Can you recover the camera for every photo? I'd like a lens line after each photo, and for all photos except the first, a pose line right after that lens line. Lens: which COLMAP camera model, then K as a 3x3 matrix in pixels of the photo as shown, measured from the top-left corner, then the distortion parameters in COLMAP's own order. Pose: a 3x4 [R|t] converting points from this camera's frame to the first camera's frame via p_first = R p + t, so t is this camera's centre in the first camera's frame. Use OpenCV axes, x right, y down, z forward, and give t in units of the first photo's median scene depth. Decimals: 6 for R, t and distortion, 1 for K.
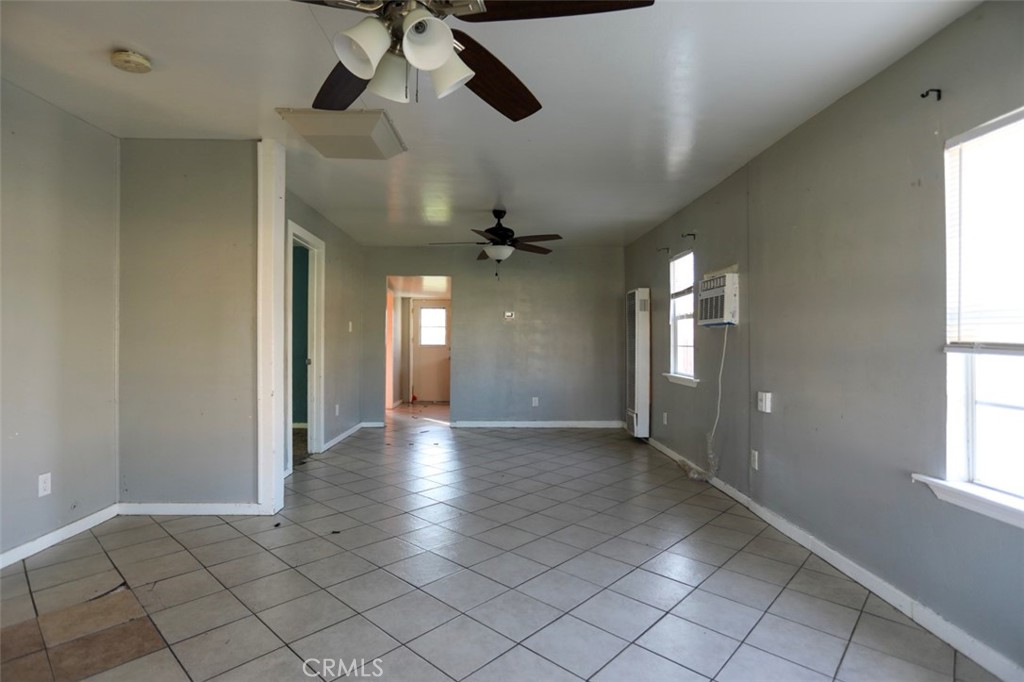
lens RADIAL K [[506.7, 0, 512.0], [0, 506.7, 341.0], [0, 0, 1]] dist [-0.063207, 0.039210]
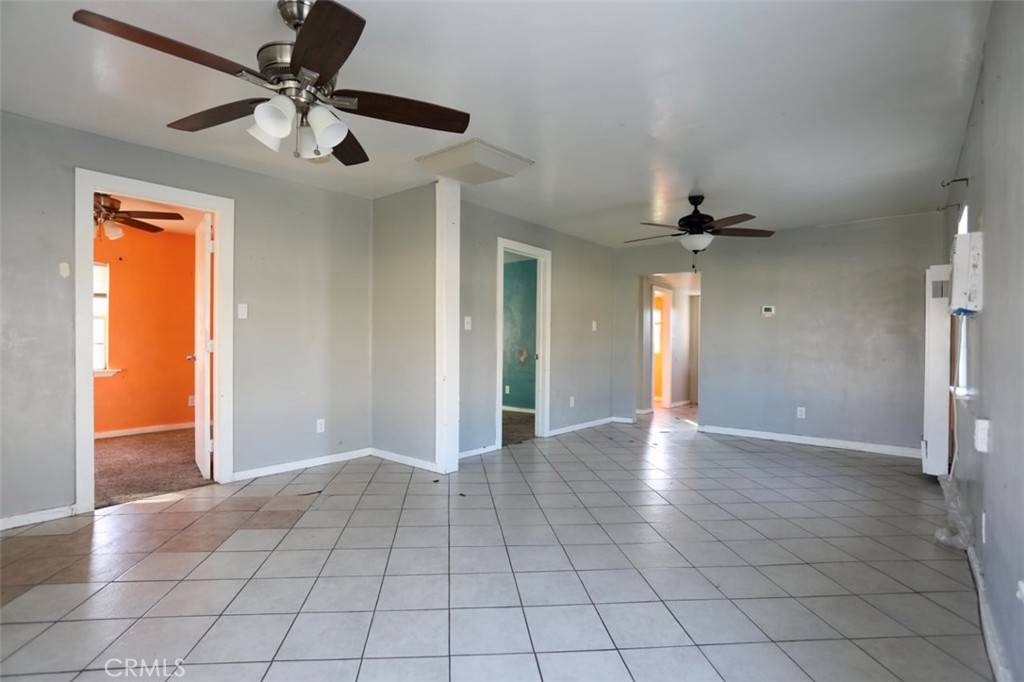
lens RADIAL K [[502.2, 0, 512.0], [0, 502.2, 341.0], [0, 0, 1]] dist [-0.056577, 0.037175]
pose [[0.749924, 0.003604, -0.661514, 0.323481], [-0.004736, 0.999989, 0.000079, 0.005686], [0.661507, 0.003074, 0.749933, 0.103240]]
